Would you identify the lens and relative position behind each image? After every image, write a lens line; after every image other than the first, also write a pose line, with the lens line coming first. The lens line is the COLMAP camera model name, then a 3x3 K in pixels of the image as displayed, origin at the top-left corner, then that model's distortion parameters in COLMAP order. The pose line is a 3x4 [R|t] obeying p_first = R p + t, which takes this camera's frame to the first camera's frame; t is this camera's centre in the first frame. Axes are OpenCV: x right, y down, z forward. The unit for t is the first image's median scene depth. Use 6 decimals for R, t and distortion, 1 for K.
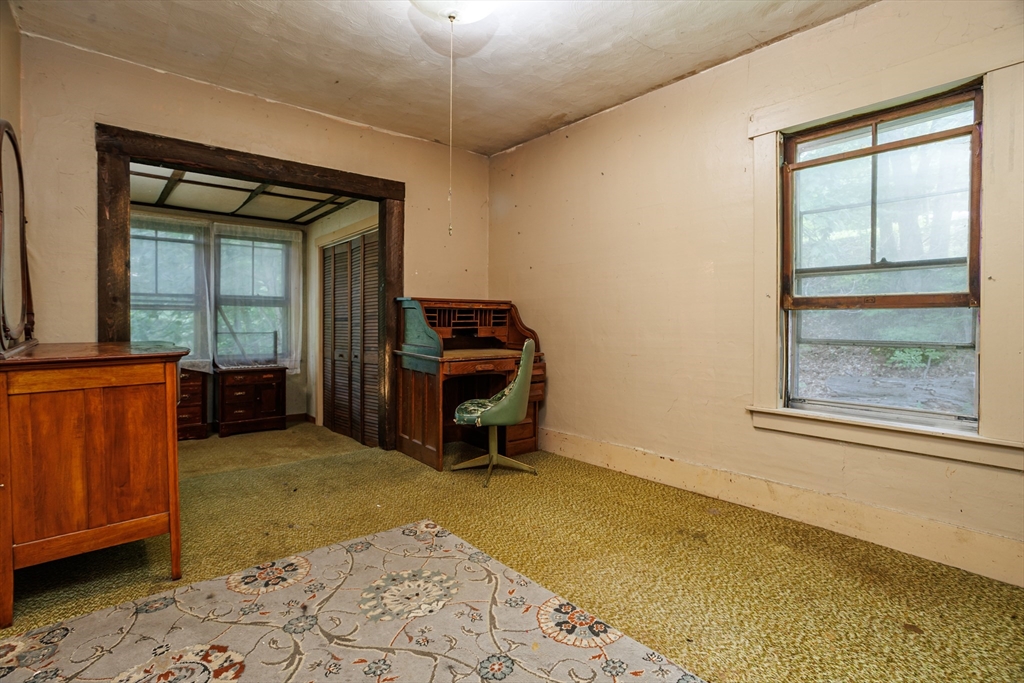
lens RADIAL K [[497.0, 0, 507.3], [0, 497.0, 330.2], [0, 0, 1]] dist [-0.047900, 0.027734]
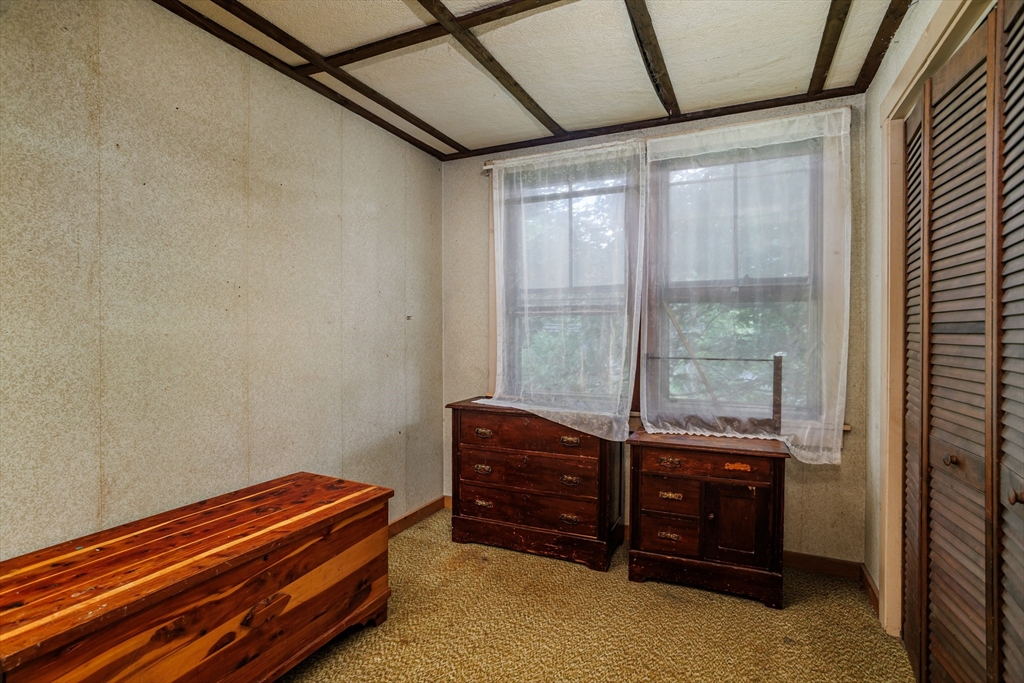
lens RADIAL K [[505.9, 0, 490.9], [0, 505.9, 335.9], [0, 0, 1]] dist [-0.065607, 0.034972]
pose [[0.391604, 0.003620, -0.920127, -0.230631], [-0.013024, 0.999914, -0.001609, -0.016629], [0.920042, 0.012614, 0.391618, 0.809743]]
